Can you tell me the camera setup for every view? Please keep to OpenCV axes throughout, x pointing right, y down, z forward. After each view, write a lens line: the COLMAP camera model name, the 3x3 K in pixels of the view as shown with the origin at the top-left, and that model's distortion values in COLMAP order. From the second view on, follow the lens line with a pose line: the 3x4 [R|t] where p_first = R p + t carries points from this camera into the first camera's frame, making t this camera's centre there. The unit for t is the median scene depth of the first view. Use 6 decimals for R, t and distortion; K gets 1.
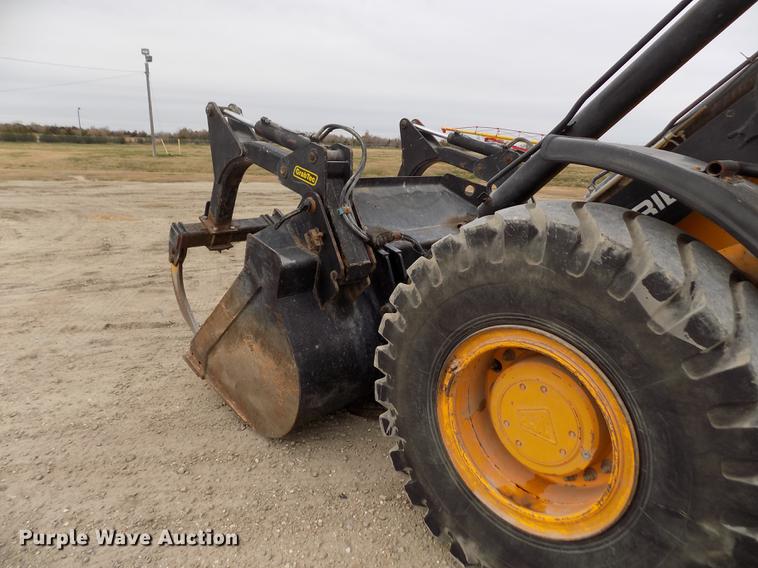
lens RADIAL K [[511.1, 0, 378.8], [0, 511.1, 280.5], [0, 0, 1]] dist [-0.067537, 0.061917]
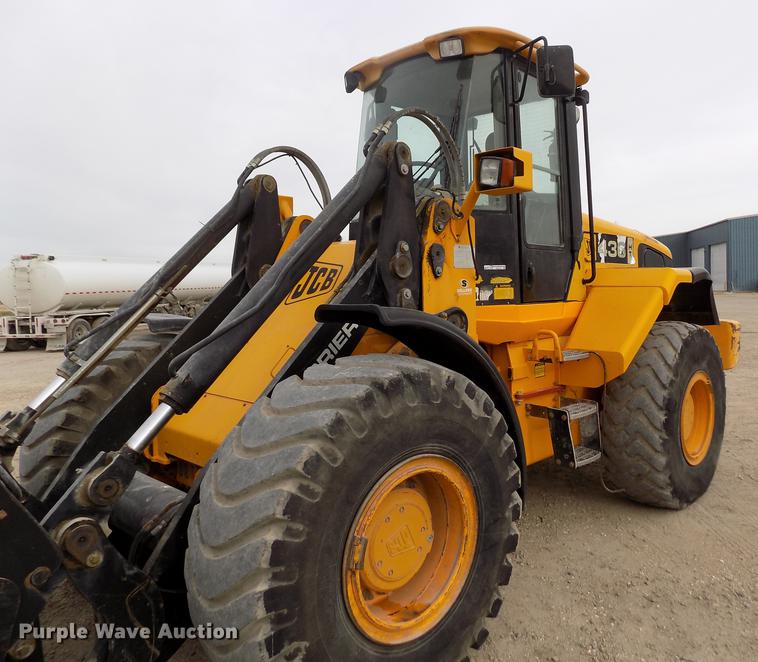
lens RADIAL K [[616.8, 0, 470.9], [0, 616.8, 311.3], [0, 0, 1]] dist [-0.039609, 0.008832]
pose [[-0.071837, -0.072295, 0.994793, -0.710396], [0.266318, 0.959769, 0.088981, -0.207468], [-0.961205, 0.271323, -0.049694, 0.510884]]
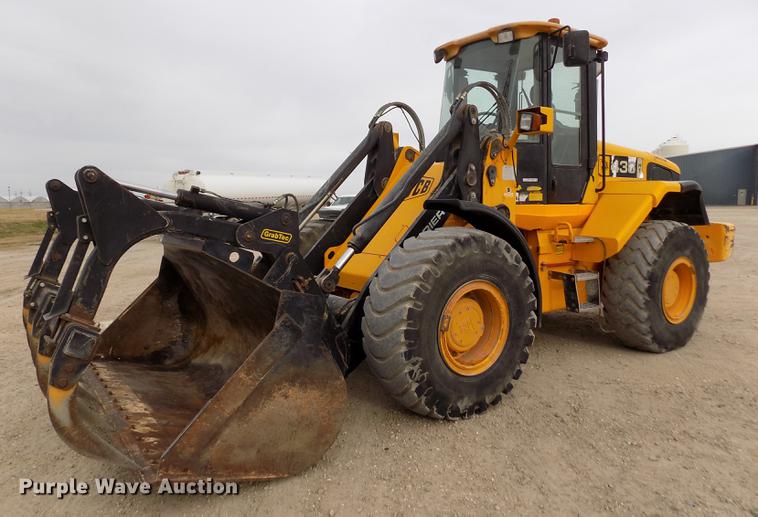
lens RADIAL K [[561.0, 0, 381.6], [0, 561.0, 270.2], [0, 0, 1]] dist [-0.048266, 0.016545]
pose [[0.179980, -0.157286, 0.971014, -1.385641], [0.262697, 0.958967, 0.106644, -0.206107], [-0.947944, 0.235889, 0.213913, 0.511351]]
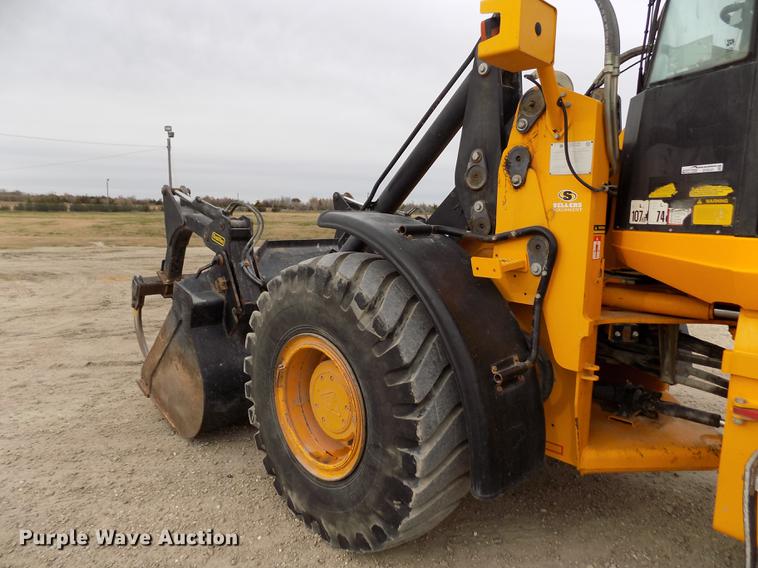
lens RADIAL K [[511.1, 0, 380.6], [0, 511.1, 279.1], [0, 0, 1]] dist [-0.067537, 0.061917]
pose [[0.999484, -0.008610, -0.030949, 0.334681], [0.004653, 0.992055, -0.125723, 0.074959], [0.031785, 0.125514, 0.991583, -0.328940]]
